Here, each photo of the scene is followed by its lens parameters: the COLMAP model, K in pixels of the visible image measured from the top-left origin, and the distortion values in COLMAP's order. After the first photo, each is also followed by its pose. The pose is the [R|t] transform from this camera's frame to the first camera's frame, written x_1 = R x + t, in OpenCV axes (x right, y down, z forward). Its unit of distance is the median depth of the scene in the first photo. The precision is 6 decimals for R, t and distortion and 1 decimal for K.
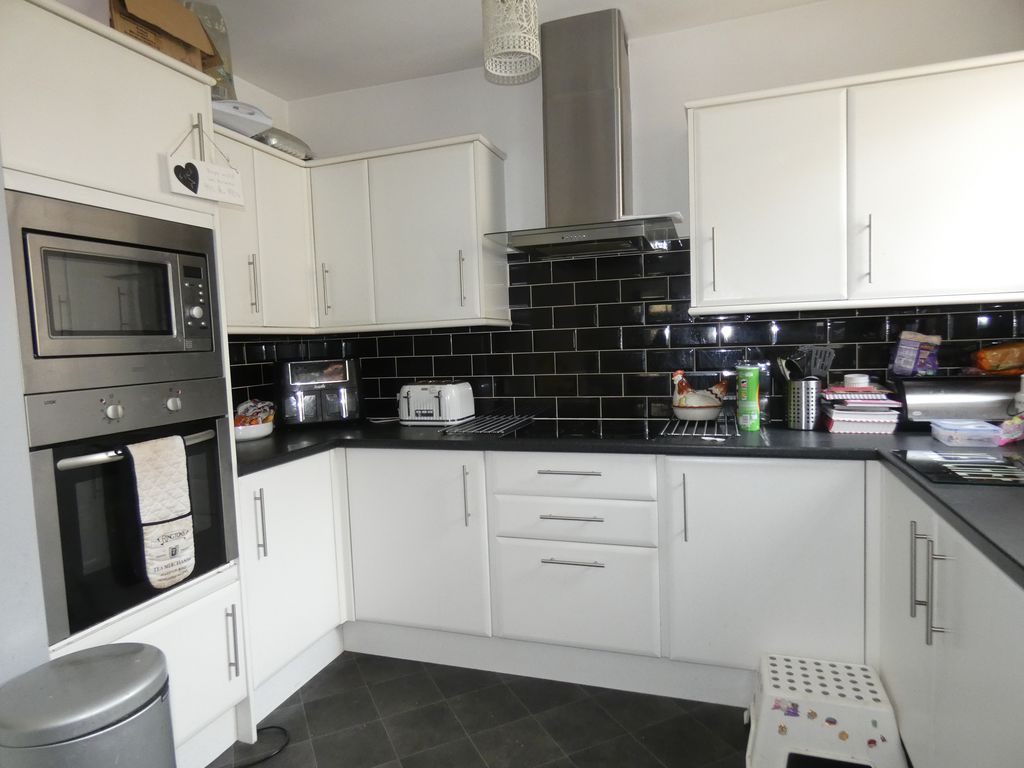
lens RADIAL K [[614.2, 0, 510.7], [0, 614.2, 379.9], [0, 0, 1]] dist [0.002994, 0.000768]
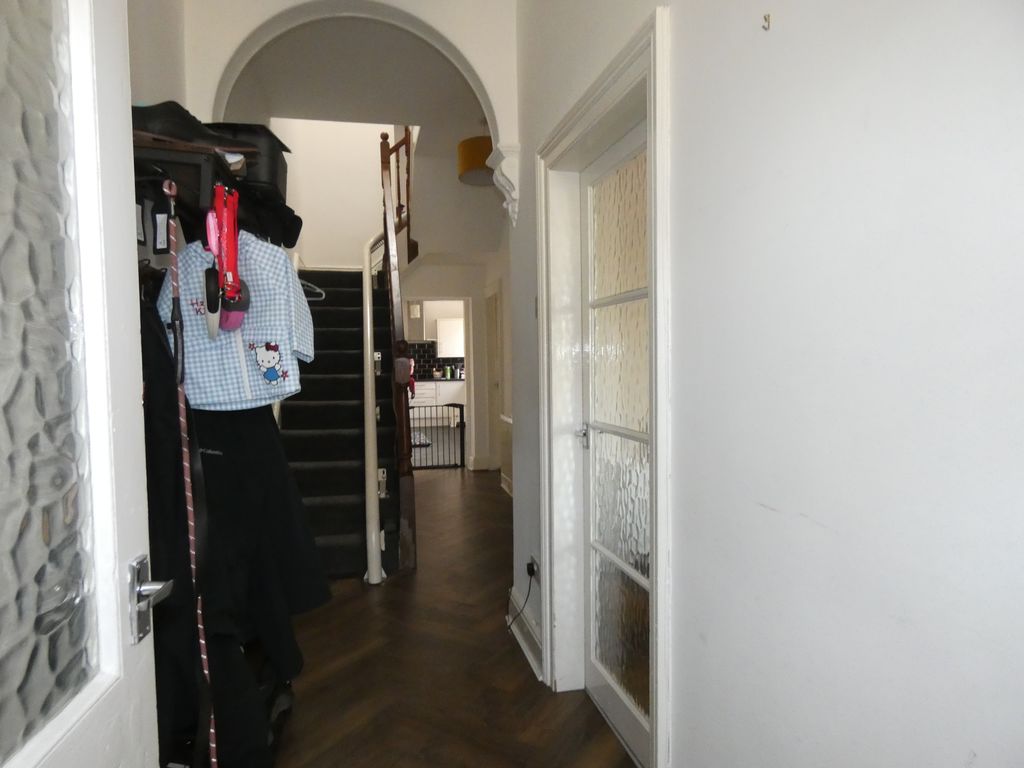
lens RADIAL K [[614.2, 0, 510.7], [0, 614.2, 379.9], [0, 0, 1]] dist [0.002994, 0.000768]
pose [[0.857125, 0.000013, 0.515108, -1.994809], [0.019649, 0.999271, -0.032721, 0.291683], [-0.514733, 0.038167, 0.856500, -4.060137]]
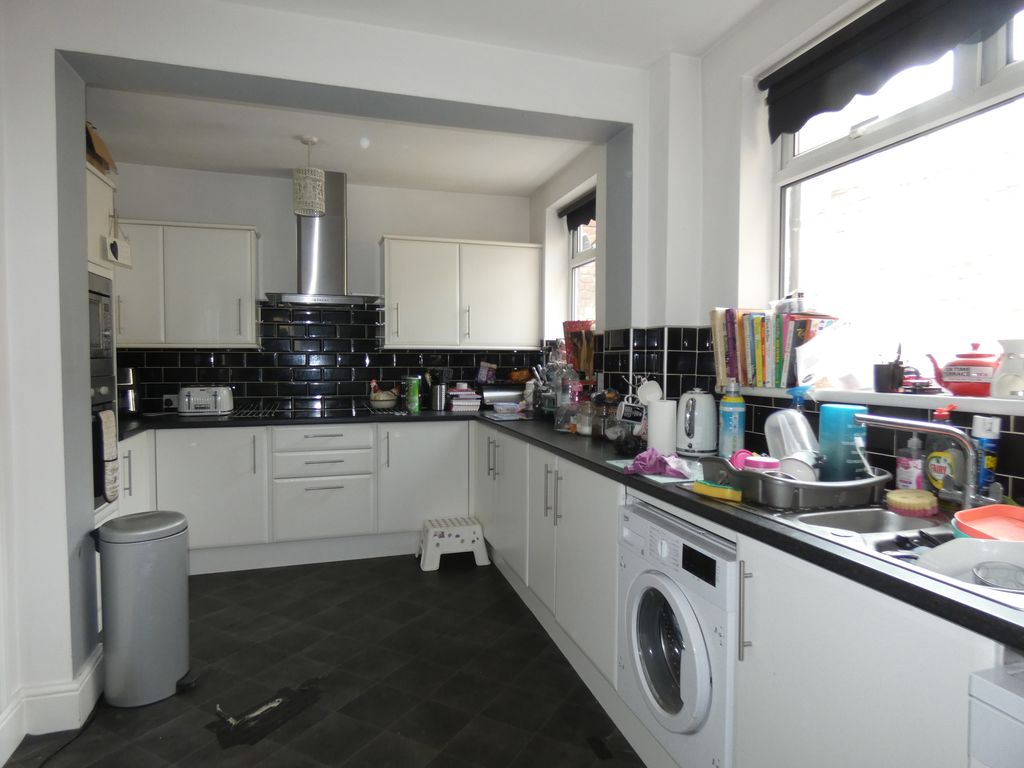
lens RADIAL K [[614.2, 0, 510.7], [0, 614.2, 379.9], [0, 0, 1]] dist [0.002994, 0.000768]
pose [[0.803766, 0.018310, 0.594663, -0.500717], [0.006761, 0.999181, -0.039904, 0.063971], [-0.594907, 0.036094, 0.802984, -0.699792]]
